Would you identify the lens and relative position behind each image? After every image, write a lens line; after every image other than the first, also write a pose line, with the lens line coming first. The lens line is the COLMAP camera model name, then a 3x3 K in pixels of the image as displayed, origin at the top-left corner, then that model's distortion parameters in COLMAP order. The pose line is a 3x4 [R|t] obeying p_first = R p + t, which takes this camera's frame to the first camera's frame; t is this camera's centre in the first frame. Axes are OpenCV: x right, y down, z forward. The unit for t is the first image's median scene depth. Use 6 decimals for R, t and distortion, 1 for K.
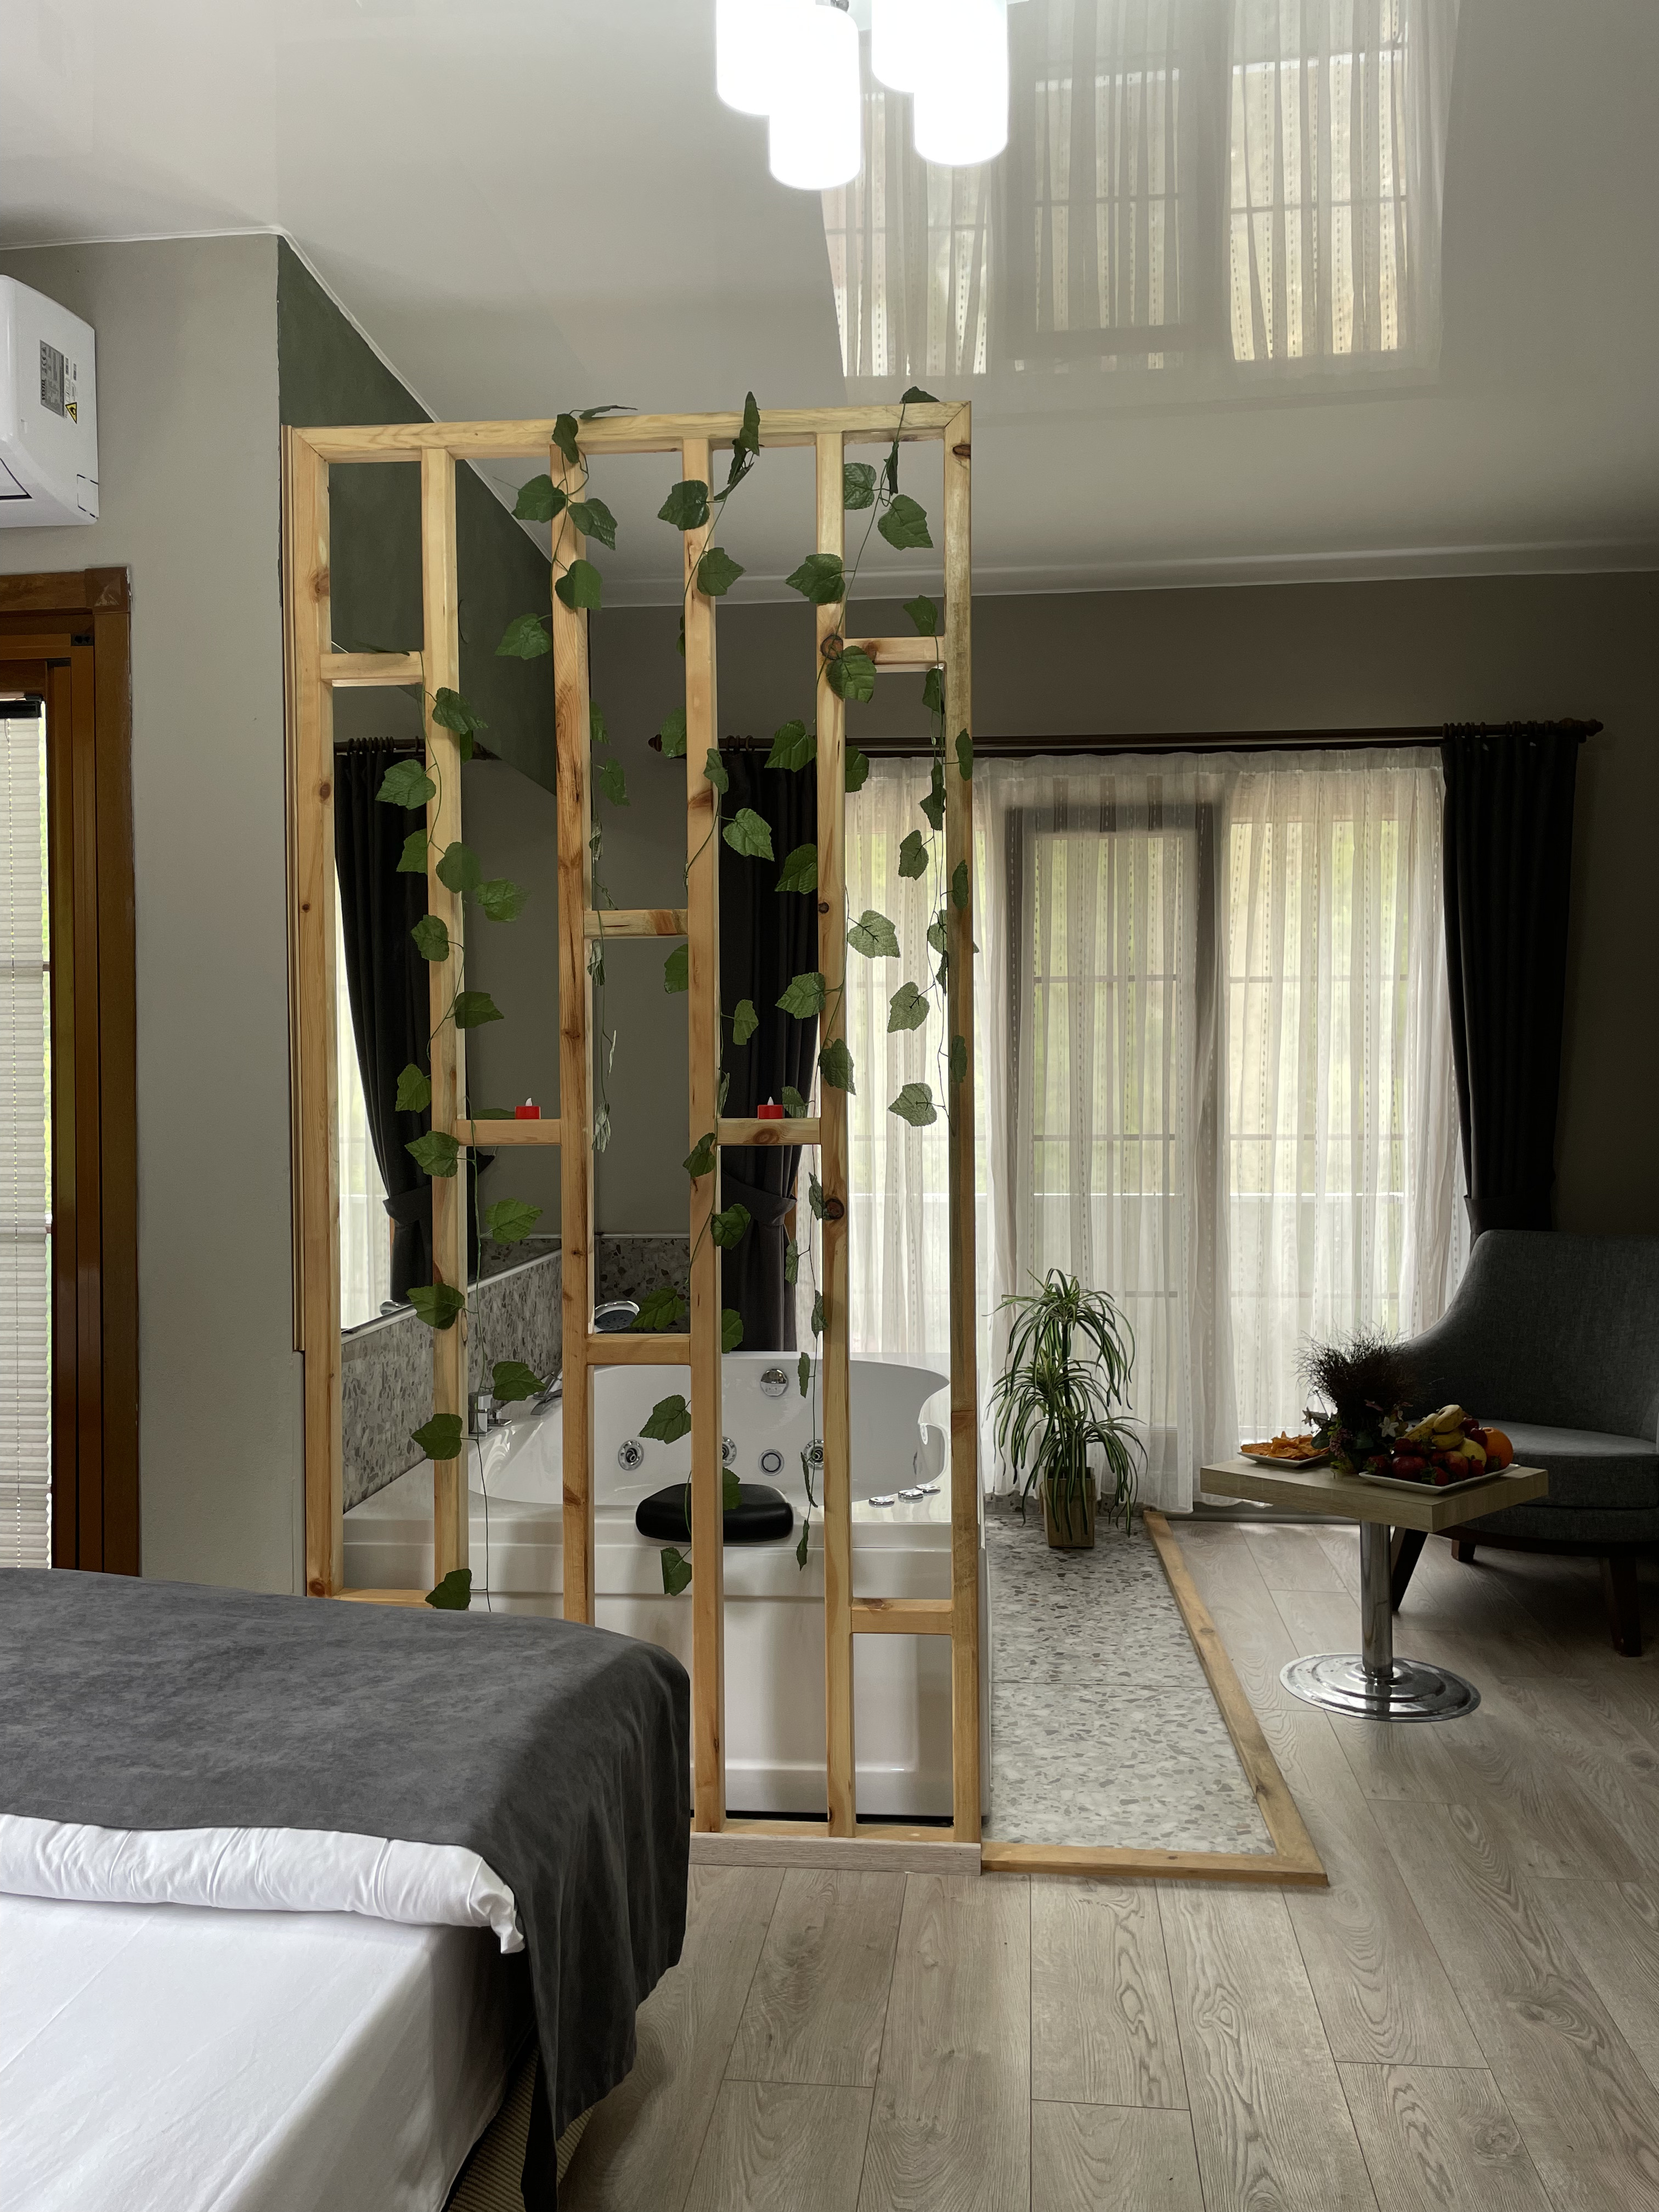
lens RADIAL K [[1654.6, 0, 830.7], [0, 1654.6, 1102.5], [0, 0, 1]] dist [0.097652, -0.130714]
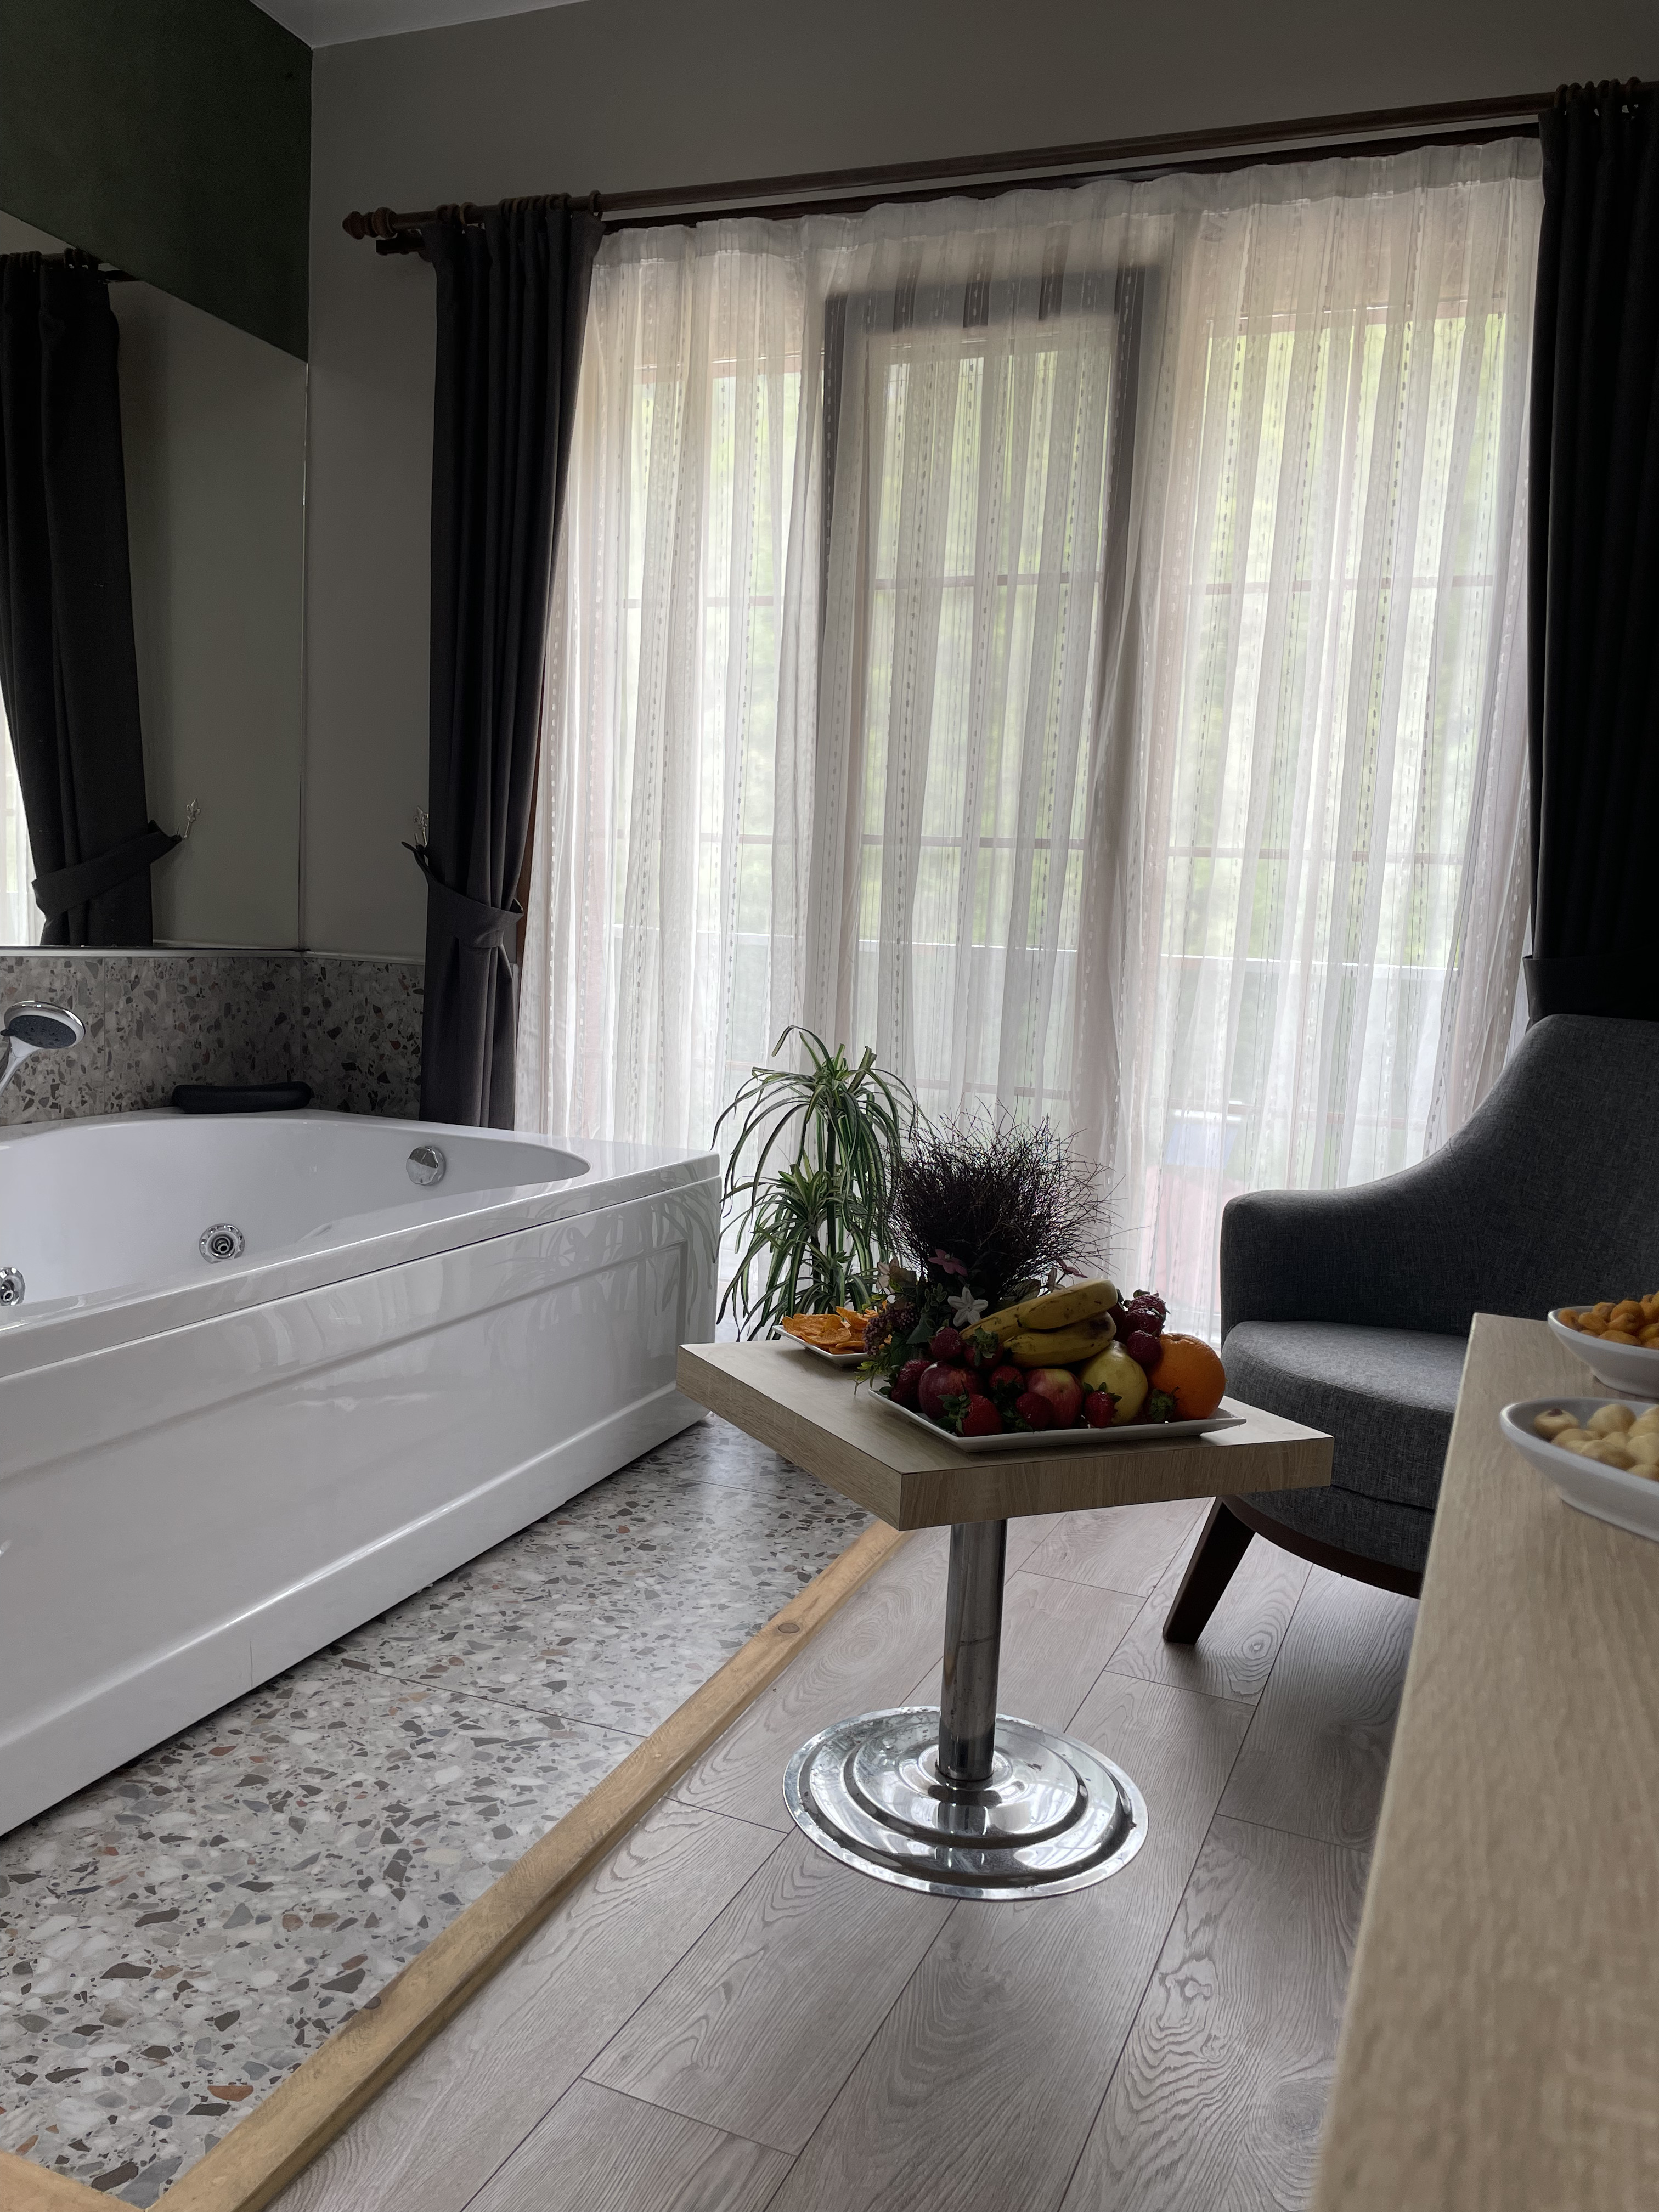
lens RADIAL K [[1659.1, 0, 822.5], [0, 1659.1, 1092.9], [0, 0, 1]] dist [0.096633, -0.131848]
pose [[0.959520, 0.085924, -0.268212, 0.367753], [-0.063236, 0.993737, 0.092130, 0.076558], [0.274449, -0.071440, 0.958944, 0.454060]]
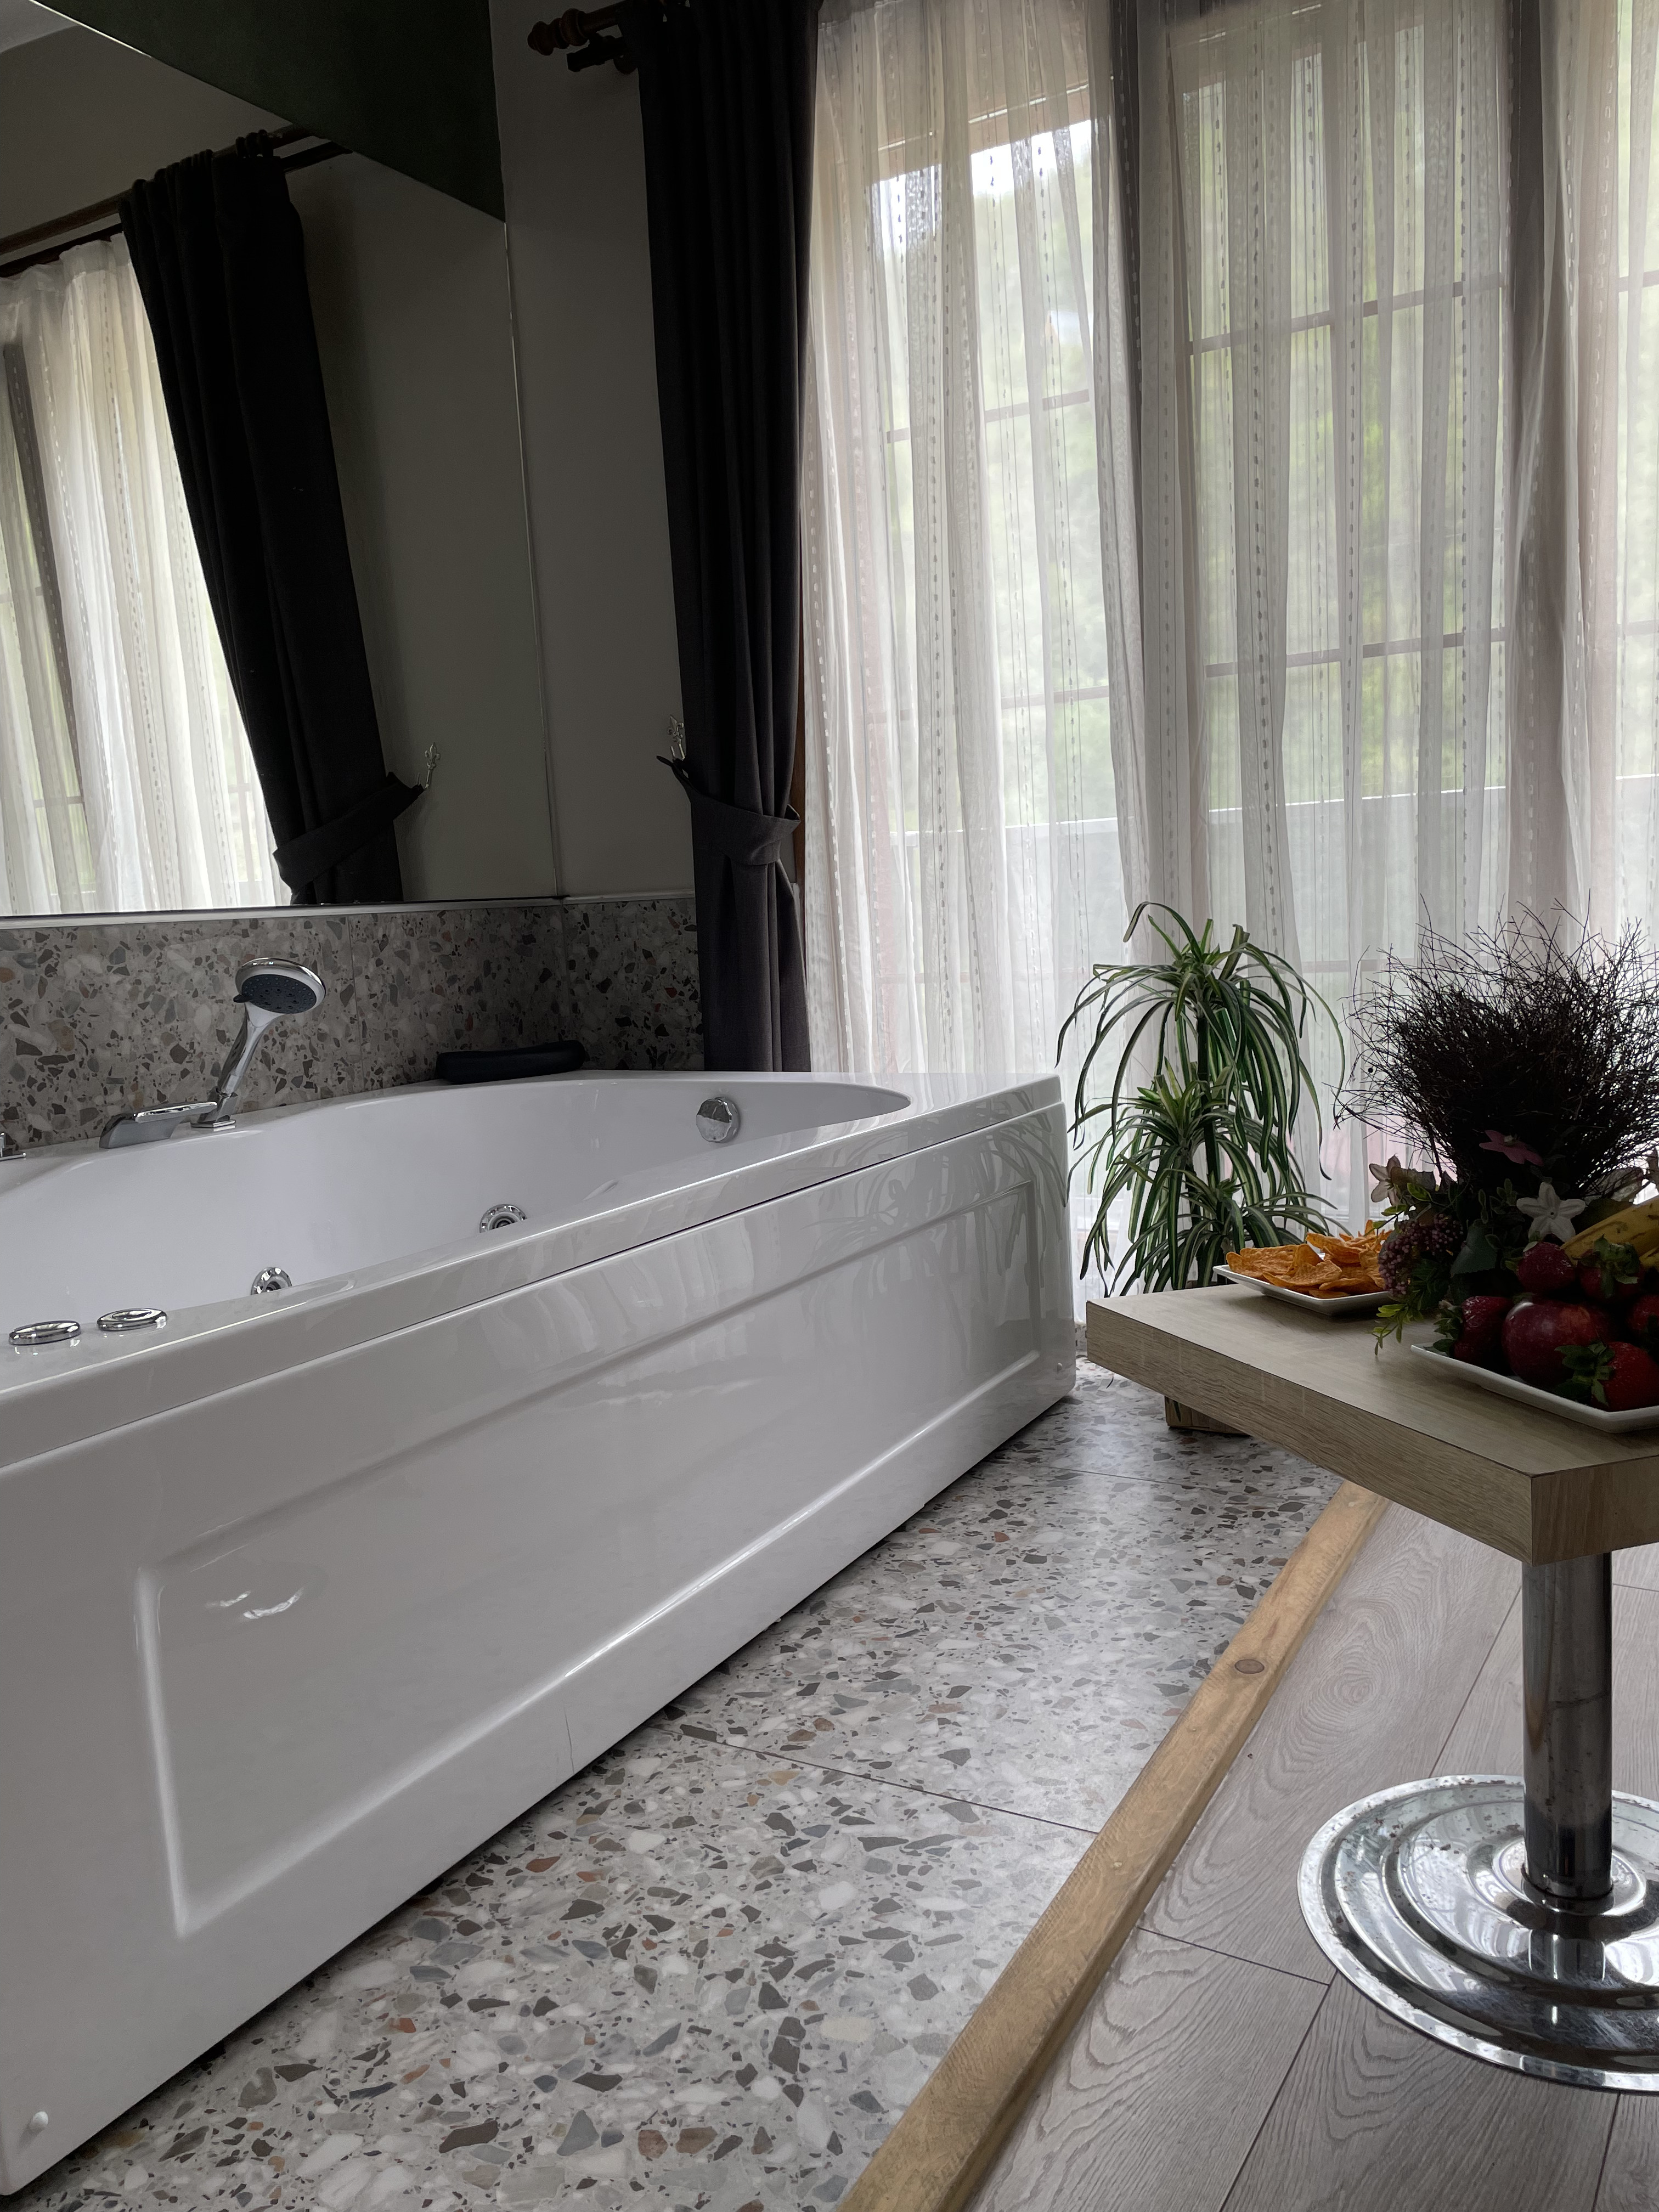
lens RADIAL K [[1663.6, 0, 834.7], [0, 1663.6, 1105.1], [0, 0, 1]] dist [0.092204, -0.124551]
pose [[0.911371, 0.011486, -0.411425, 0.299081], [0.041020, 0.992099, 0.118563, 0.112276], [0.409536, -0.124932, 0.903699, 0.567661]]
